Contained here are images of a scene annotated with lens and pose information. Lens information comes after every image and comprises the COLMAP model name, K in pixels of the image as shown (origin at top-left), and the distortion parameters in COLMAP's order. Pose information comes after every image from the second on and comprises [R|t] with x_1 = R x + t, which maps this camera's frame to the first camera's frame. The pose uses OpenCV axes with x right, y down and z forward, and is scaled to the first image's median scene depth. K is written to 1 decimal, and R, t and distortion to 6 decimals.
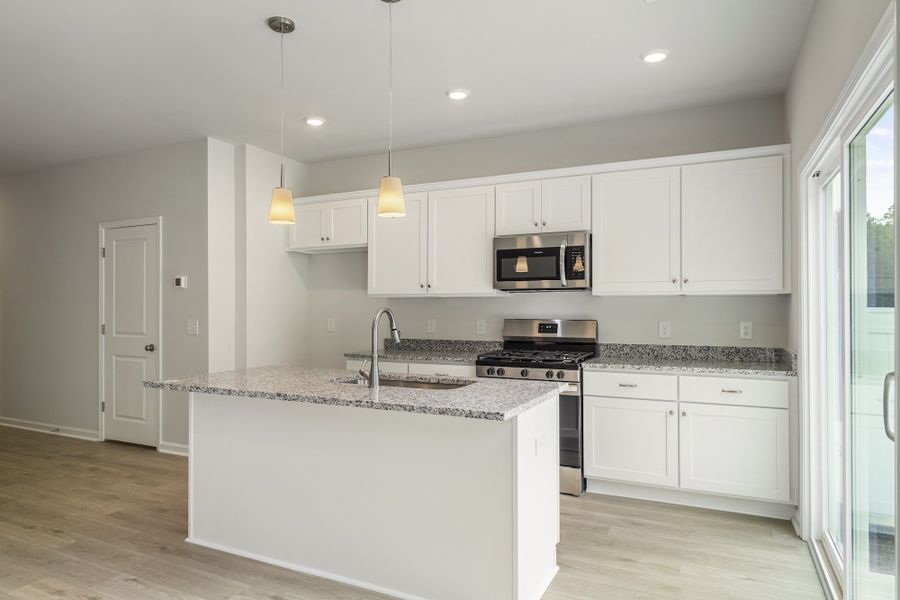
lens RADIAL K [[552.5, 0, 453.2], [0, 552.5, 307.4], [0, 0, 1]] dist [0.001448, 0.000933]
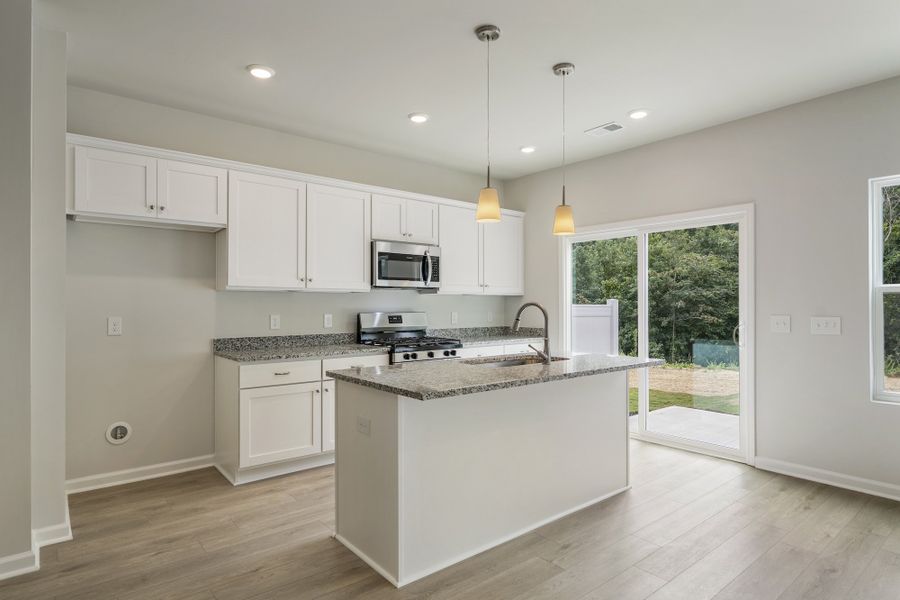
lens RADIAL K [[495.1, 0, 450.0], [0, 495.1, 300.0], [0, 0, 1]] dist [0.002829, -0.000180]
pose [[0.425047, 0.008422, 0.905132, -0.820061], [-0.002753, 0.999964, -0.008011, 0.003224], [-0.905167, 0.000913, 0.425055, 0.455176]]
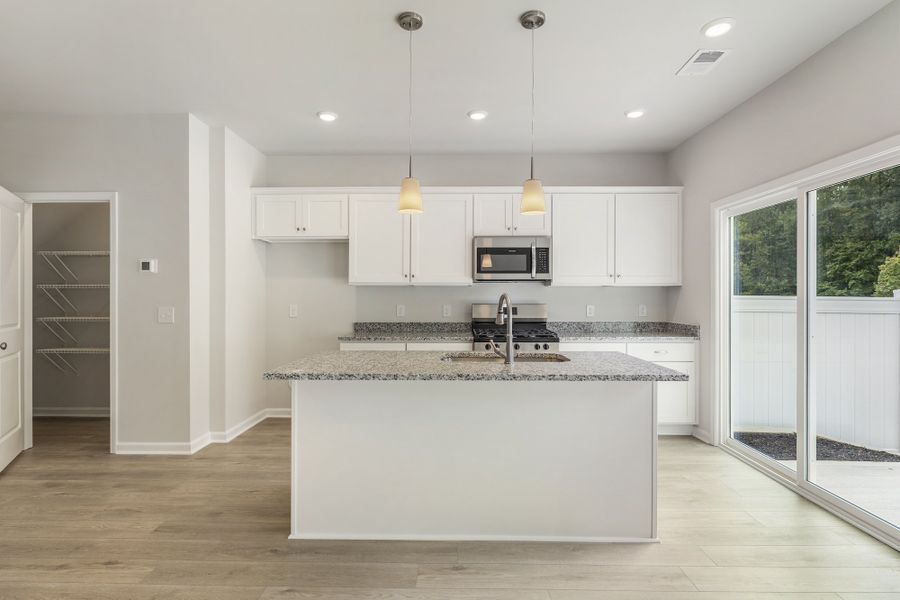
lens RADIAL K [[439.2, 0, 450.0], [0, 439.2, 300.0], [0, 0, 1]] dist [0.000632, 0.000011]
pose [[0.907845, -0.001872, 0.419303, -0.403047], [-0.001494, 0.999969, 0.007698, 0.004915], [-0.419304, -0.007615, 0.907814, 0.148779]]
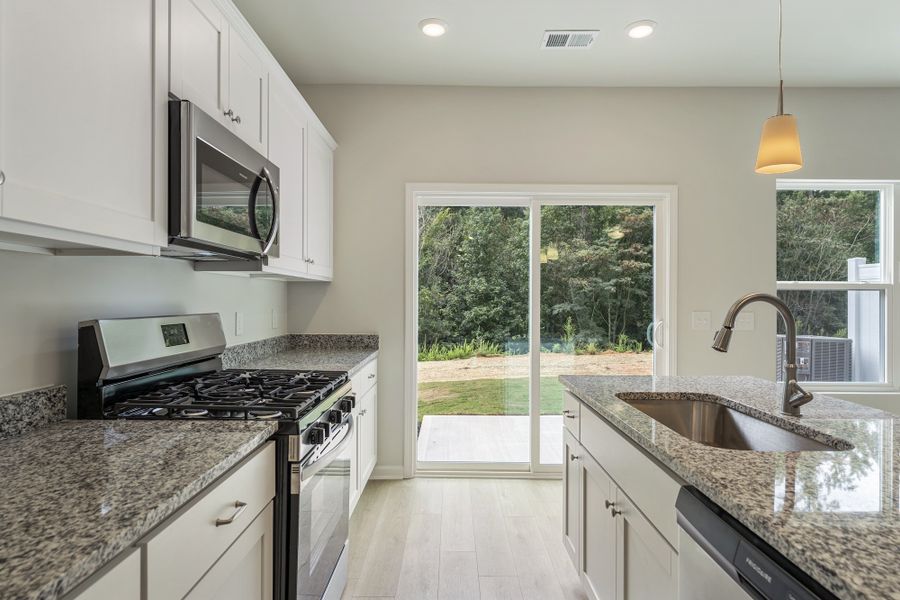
lens RADIAL K [[495.1, 0, 450.0], [0, 495.1, 300.0], [0, 0, 1]] dist [0.002829, -0.000180]
pose [[-0.424513, -0.005428, 0.905406, -0.324100], [-0.009639, 0.999952, 0.001476, 0.006384], [-0.905371, -0.008101, -0.424545, 1.036906]]
